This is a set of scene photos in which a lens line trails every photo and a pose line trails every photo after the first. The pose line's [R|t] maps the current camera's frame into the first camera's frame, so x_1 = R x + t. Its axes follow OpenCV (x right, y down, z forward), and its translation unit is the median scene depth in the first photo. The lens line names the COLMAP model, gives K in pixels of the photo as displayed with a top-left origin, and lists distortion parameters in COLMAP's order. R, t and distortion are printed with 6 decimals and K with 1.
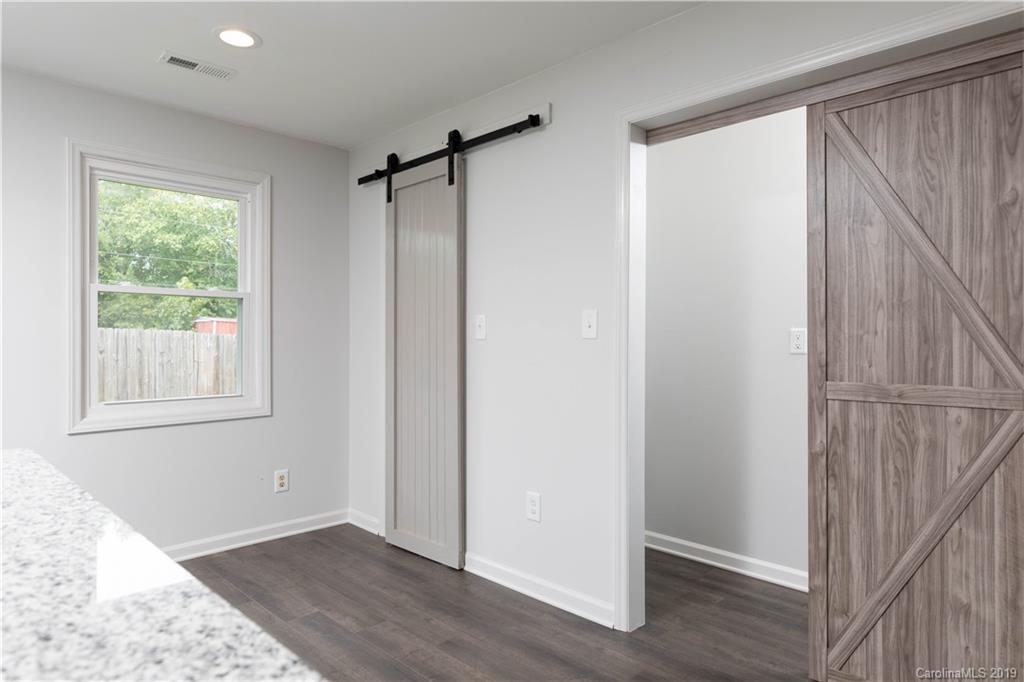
lens RADIAL K [[625.9, 0, 512.0], [0, 625.9, 341.0], [0, 0, 1]] dist [0.001165, -0.000172]
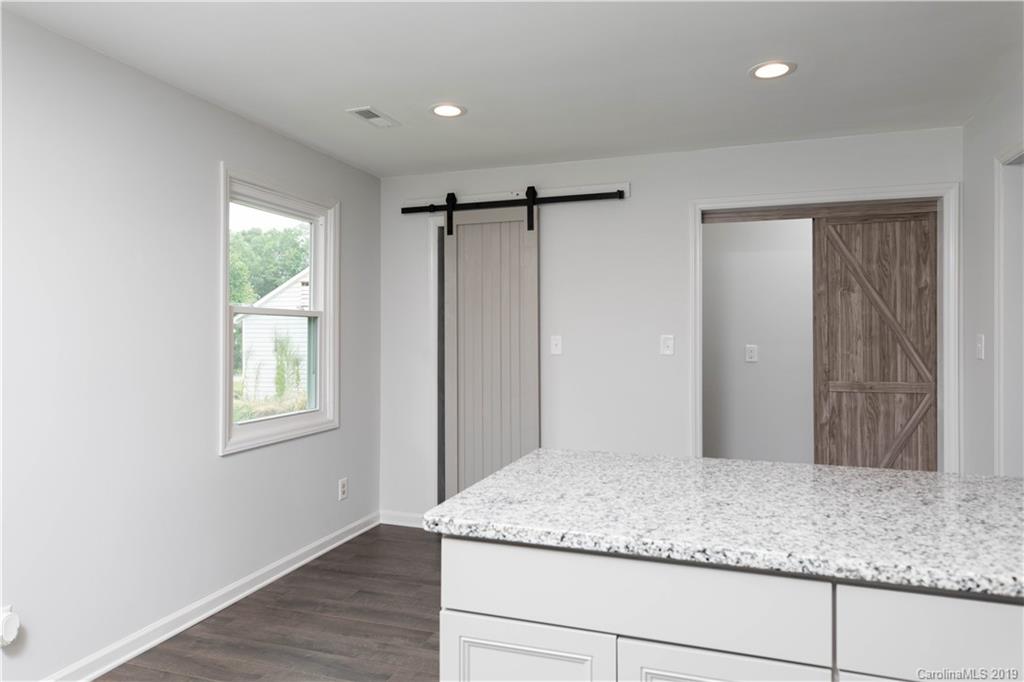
lens RADIAL K [[652.0, 0, 512.4], [0, 652.0, 328.3], [0, 0, 1]] dist [0.002189, 0.001303]
pose [[0.893570, 0.003786, 0.448907, -0.855369], [0.001999, 0.999921, -0.012413, -0.047273], [-0.448918, 0.011989, 0.893492, -0.164244]]
